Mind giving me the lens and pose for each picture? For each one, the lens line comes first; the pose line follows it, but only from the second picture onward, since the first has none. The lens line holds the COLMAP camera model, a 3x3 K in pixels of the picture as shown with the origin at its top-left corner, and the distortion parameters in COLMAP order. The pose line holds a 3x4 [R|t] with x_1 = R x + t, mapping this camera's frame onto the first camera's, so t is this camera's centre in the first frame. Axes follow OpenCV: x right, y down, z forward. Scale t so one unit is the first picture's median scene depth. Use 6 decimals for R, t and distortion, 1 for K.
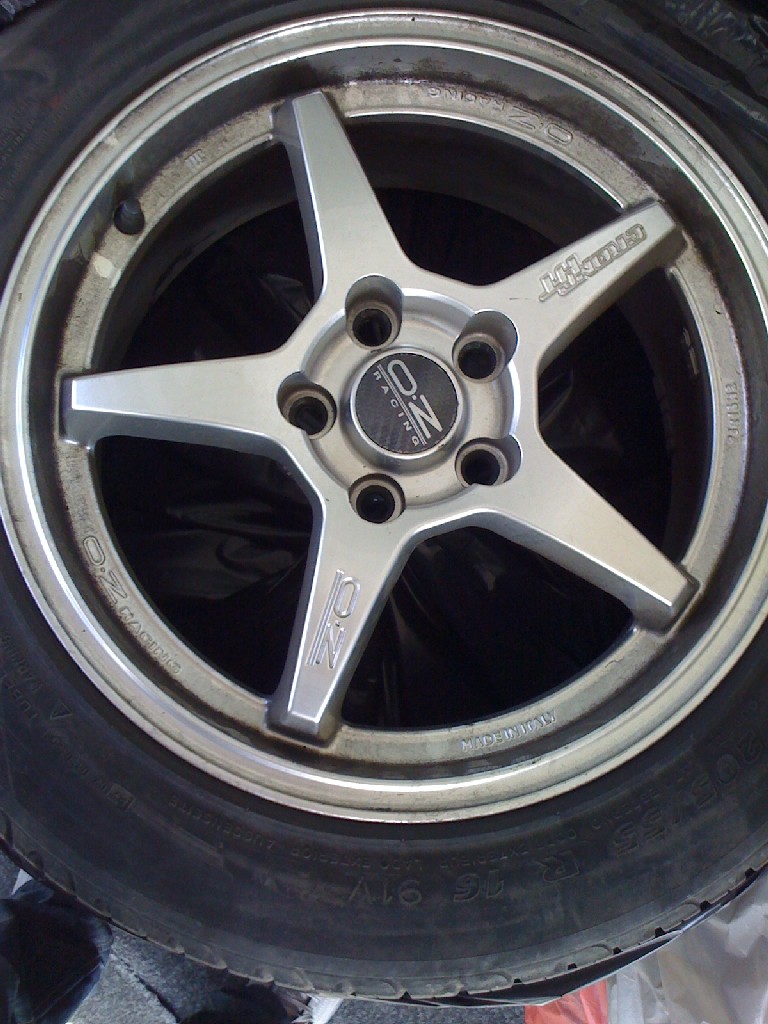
lens RADIAL K [[1238.2, 0, 376.9], [0, 1238.2, 514.8], [0, 0, 1]] dist [0.027860, 0.000000]
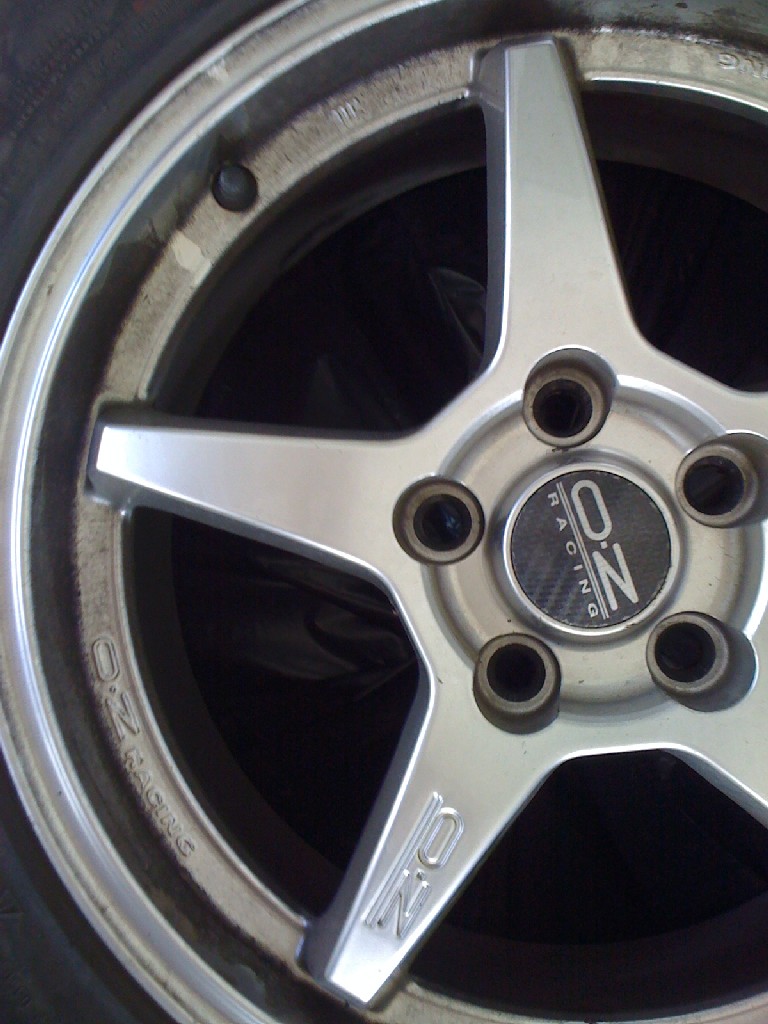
lens RADIAL K [[1238.2, 0, 387.7], [0, 1238.2, 504.6], [0, 0, 1]] dist [0.027860, 0.000000]
pose [[0.974570, 0.189492, -0.119606, -0.006276], [-0.177127, 0.978378, 0.106784, -0.160499], [0.137254, -0.082883, 0.987062, 0.340982]]
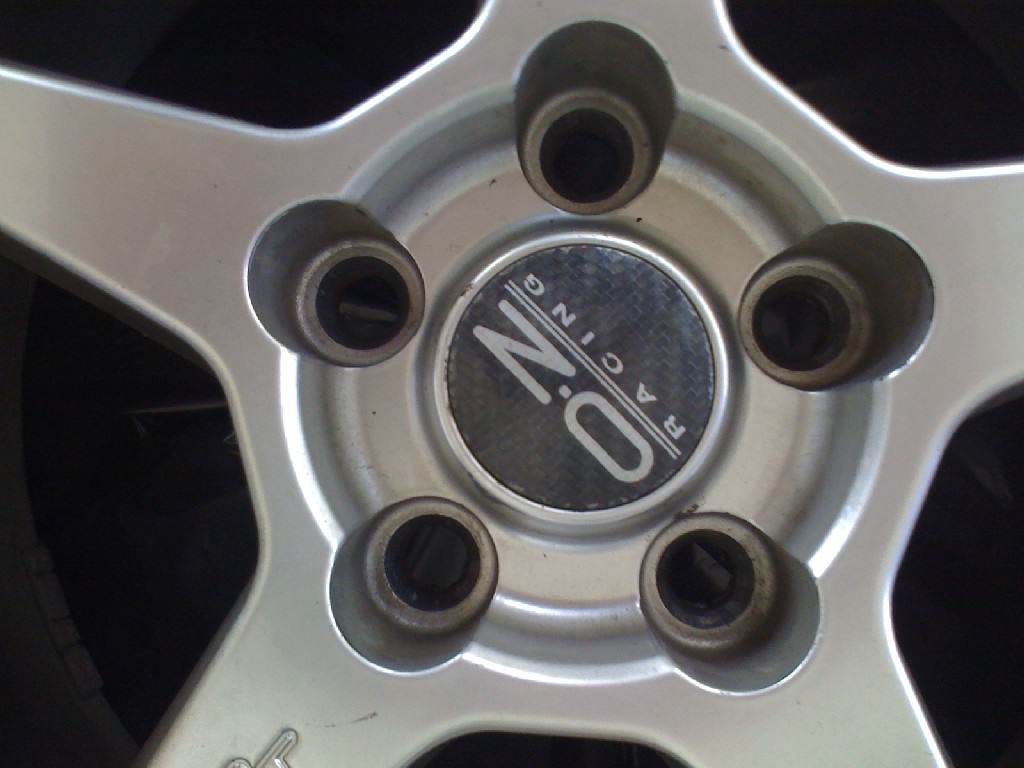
lens RADIAL K [[1238.2, 0, 504.8], [0, 1238.2, 381.1], [0, 0, 1]] dist [0.027860, 0.000000]
pose [[-0.970500, 0.240686, -0.014110, 0.051434], [-0.239569, -0.956106, 0.168726, -0.147783], [0.027120, 0.167129, 0.985562, 0.610858]]
